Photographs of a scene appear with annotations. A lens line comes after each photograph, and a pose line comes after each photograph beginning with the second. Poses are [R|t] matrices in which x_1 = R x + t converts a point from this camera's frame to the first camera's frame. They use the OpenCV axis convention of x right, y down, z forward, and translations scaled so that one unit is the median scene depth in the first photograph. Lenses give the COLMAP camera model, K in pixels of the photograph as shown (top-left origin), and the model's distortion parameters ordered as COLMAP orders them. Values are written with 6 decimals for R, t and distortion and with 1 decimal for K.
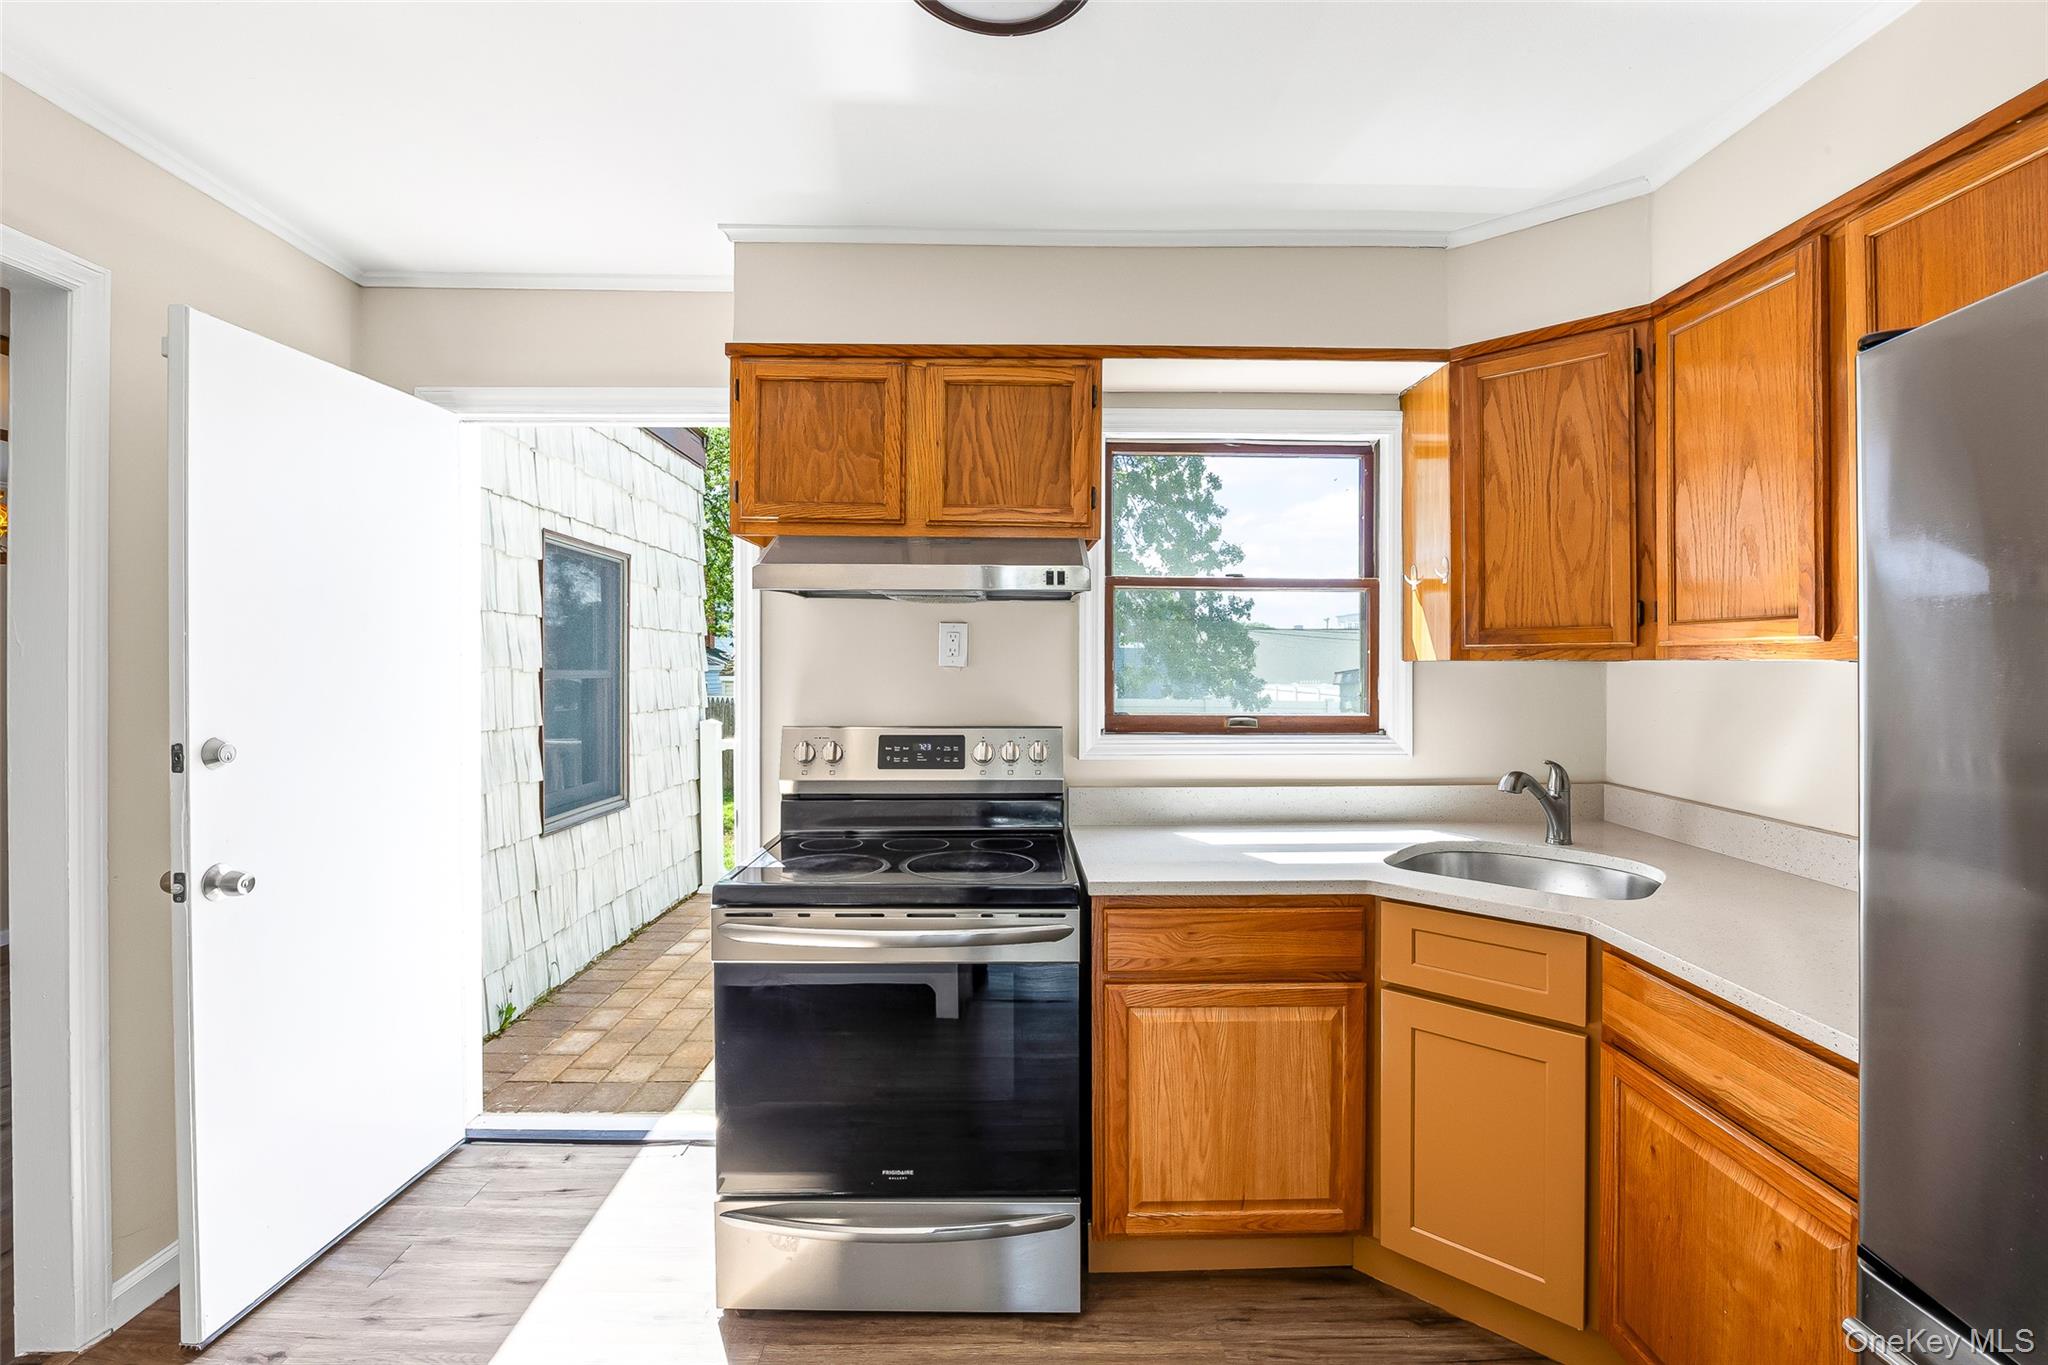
lens RADIAL K [[944.5, 0, 1031.1], [0, 944.5, 668.1], [0, 0, 1]] dist [-0.006967, -0.000293]
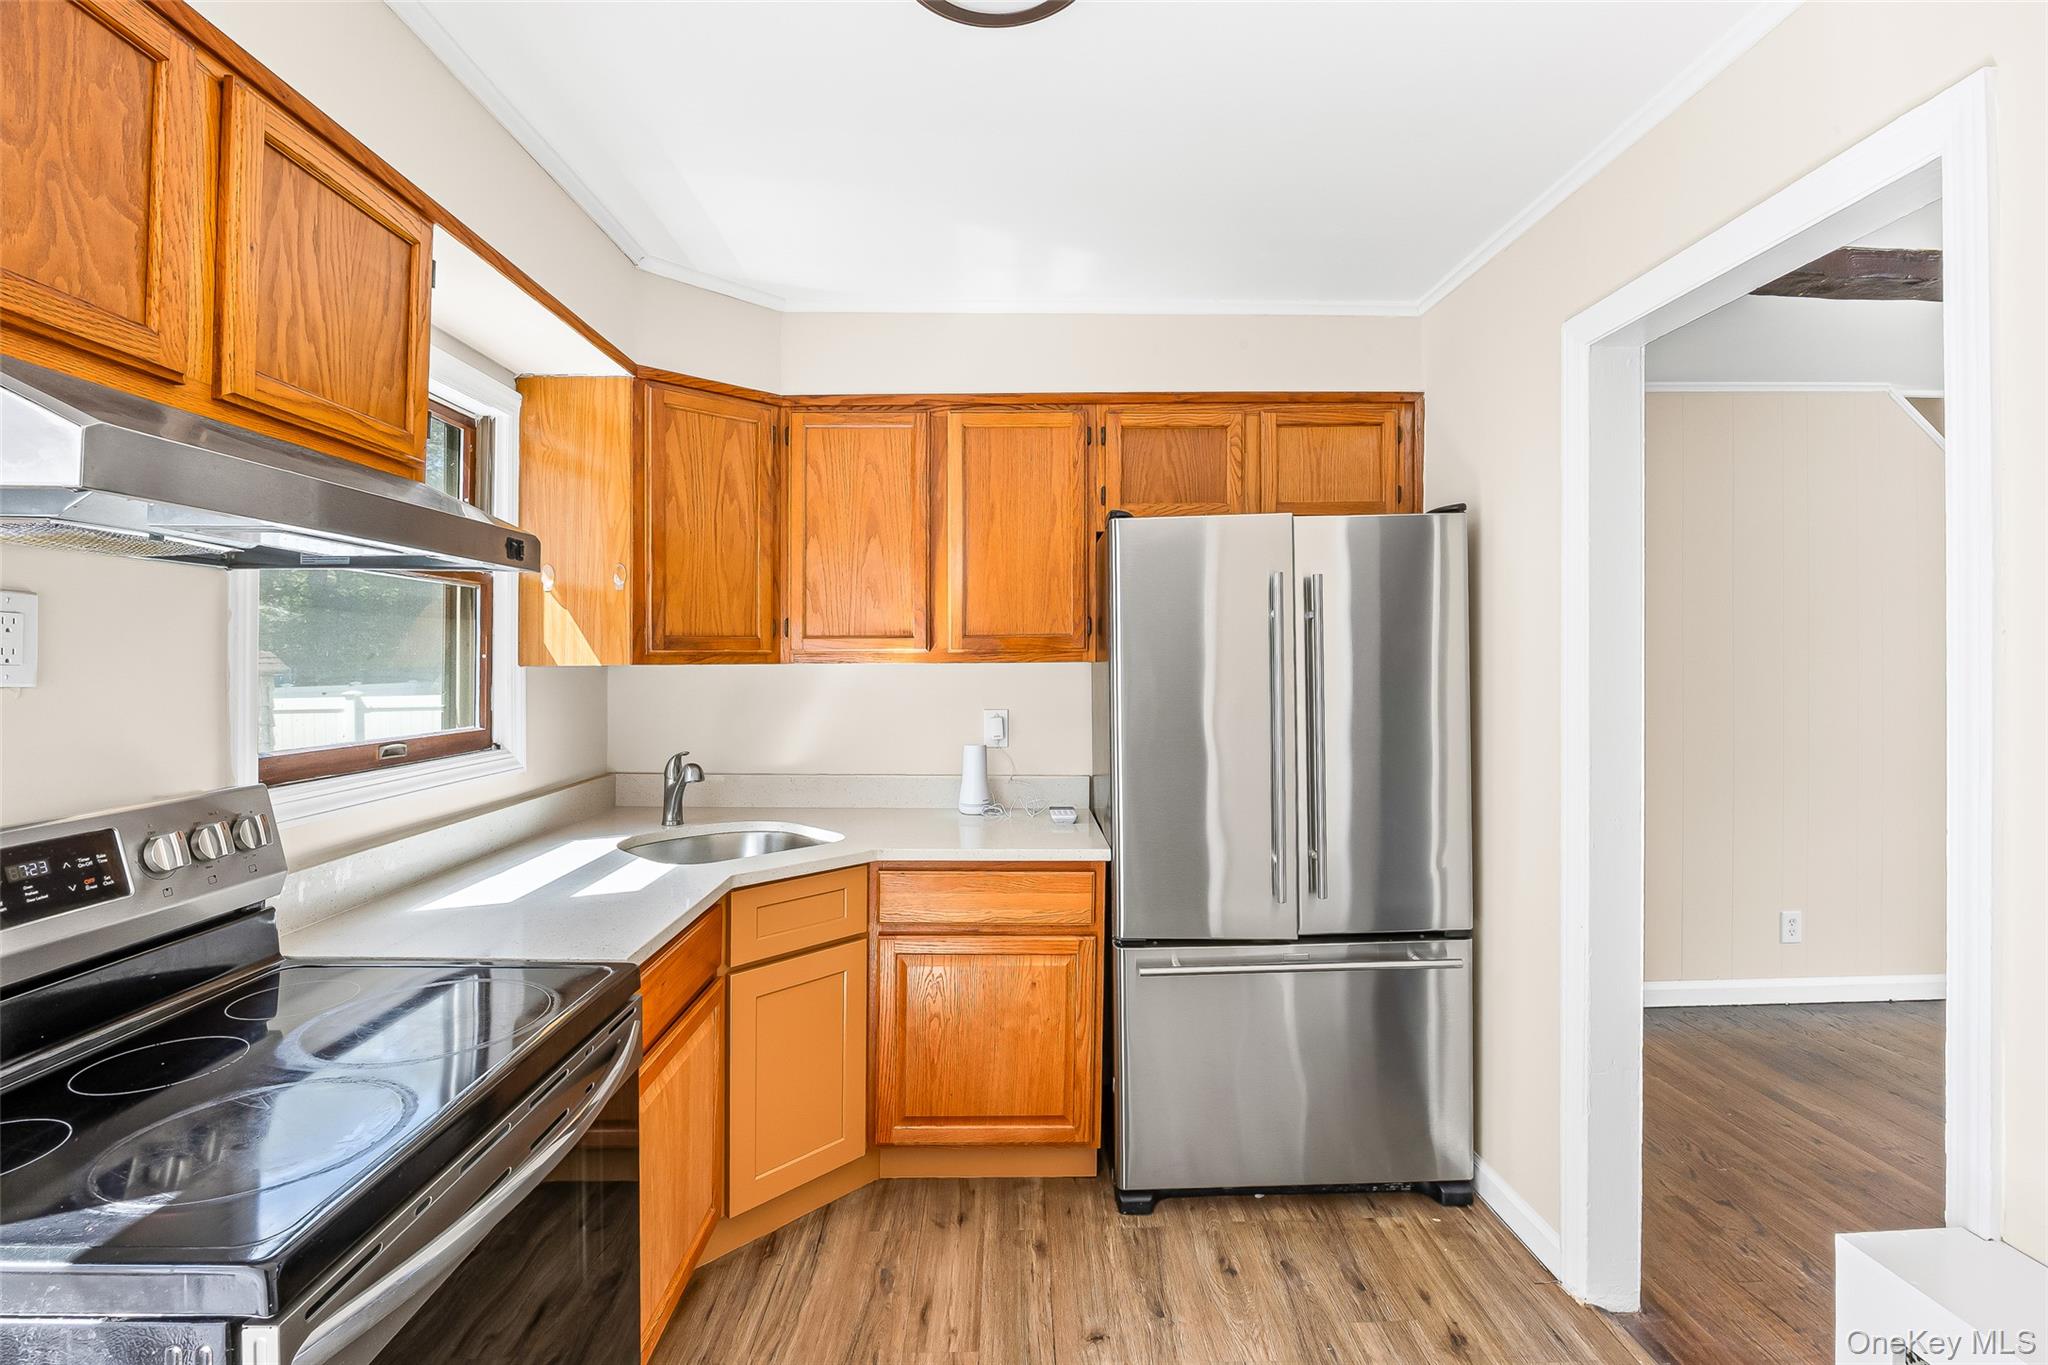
lens RADIAL K [[944.5, 0, 1031.1], [0, 944.5, 668.1], [0, 0, 1]] dist [-0.006967, -0.000293]
pose [[0.004853, -0.010892, 0.999929, -0.668648], [0.011866, 0.999871, 0.010833, -0.012712], [-0.999918, 0.011813, 0.004982, 0.639091]]
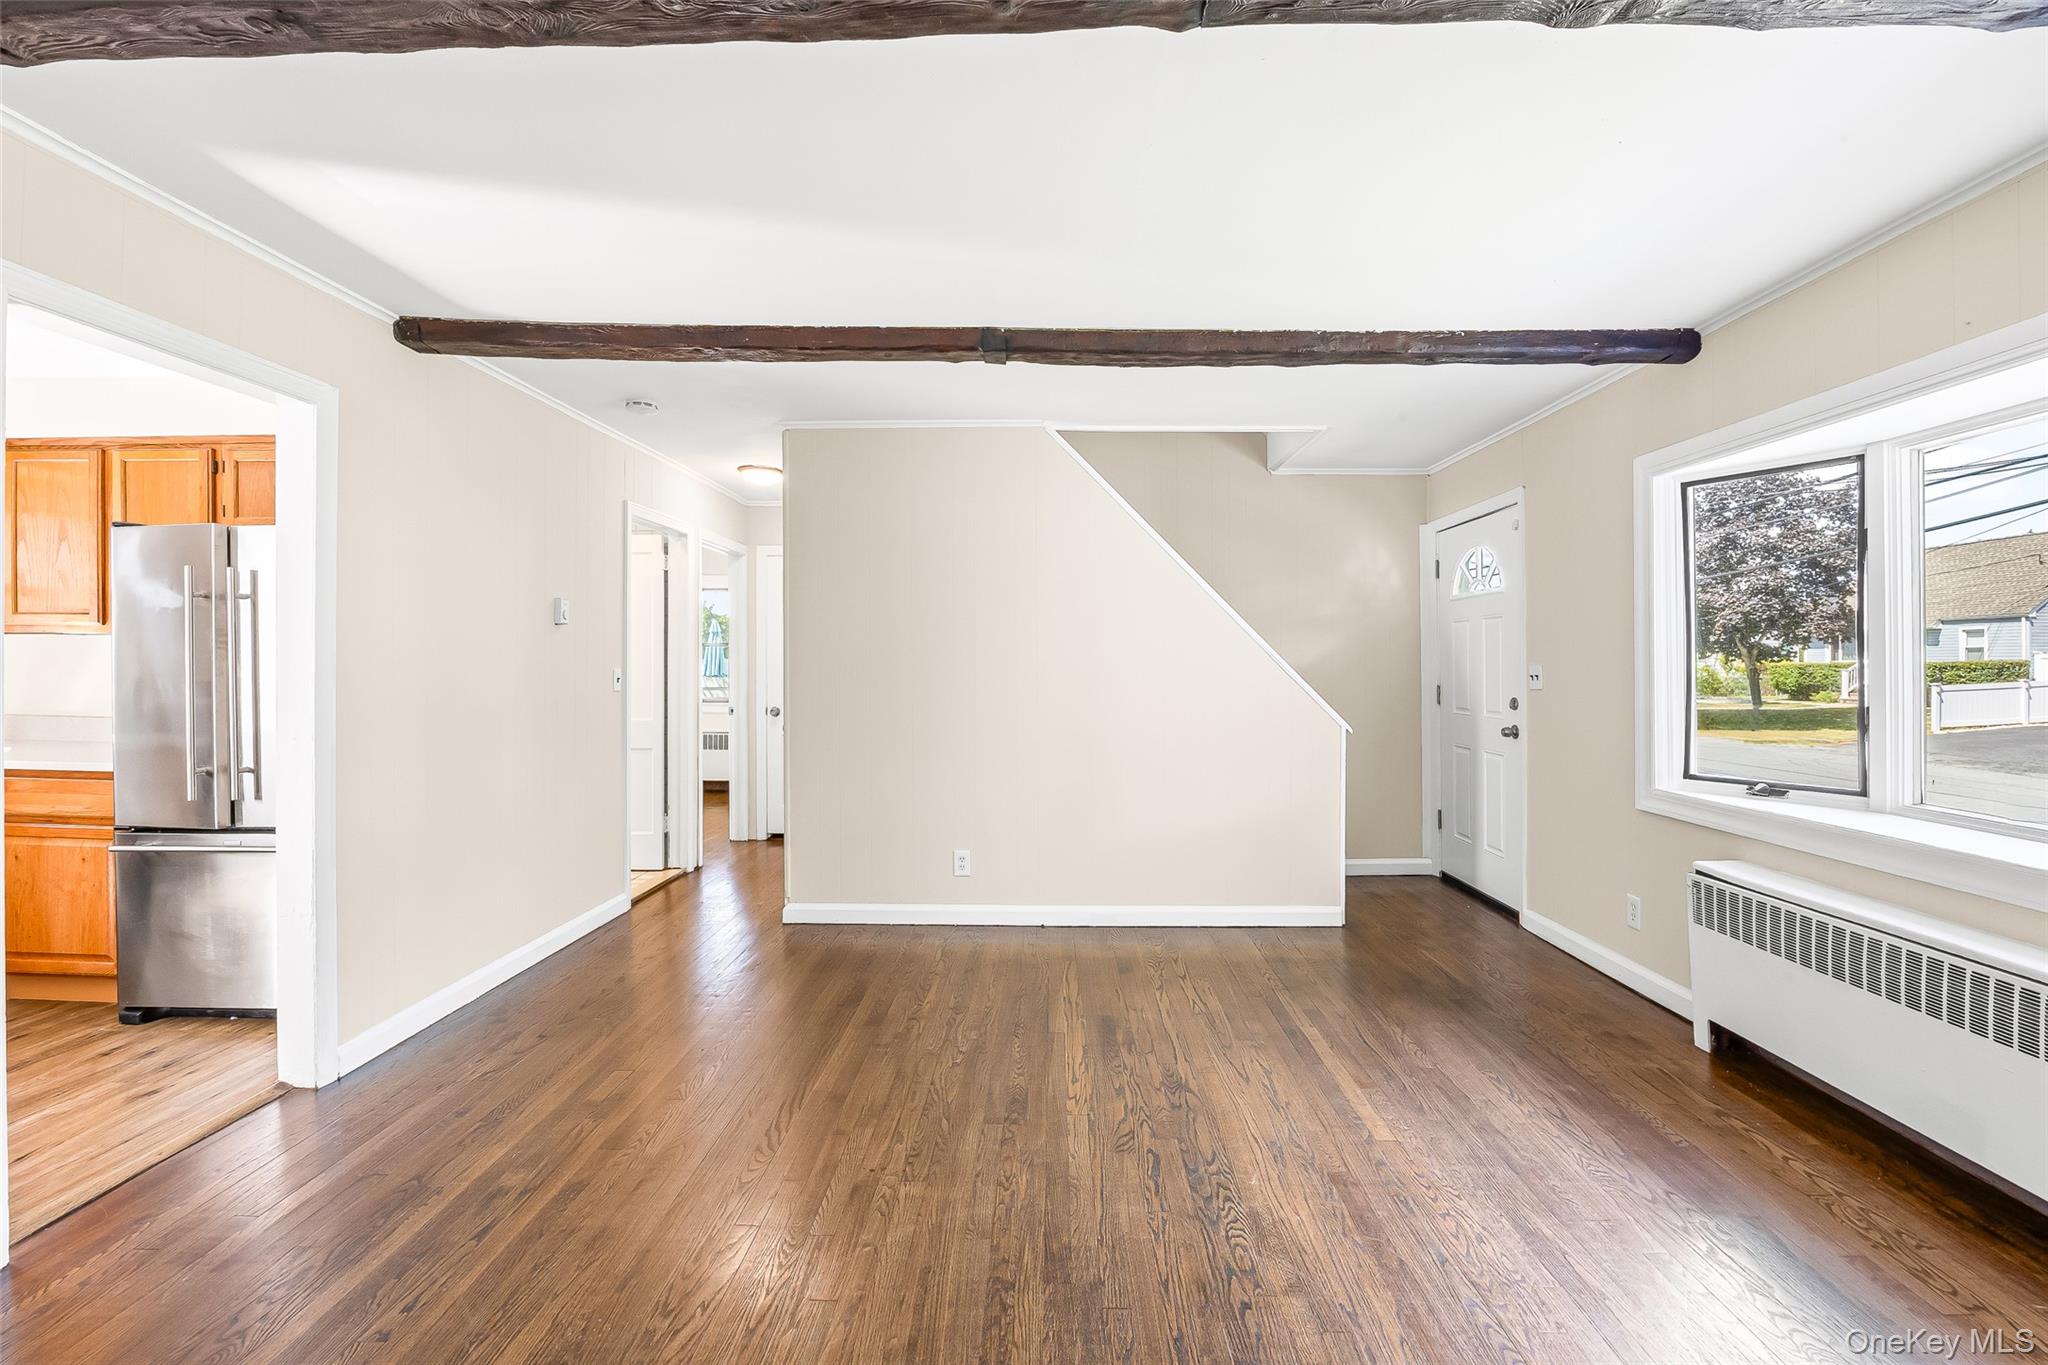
lens RADIAL K [[869.8, 0, 1026.3], [0, 869.8, 664.6], [0, 0, 1]] dist [-0.012016, 0.000106]
pose [[0.056610, -0.002961, 0.998392, -0.898365], [0.000288, 0.999996, 0.002949, 0.050292], [-0.998396, 0.000121, 0.056611, -1.100228]]
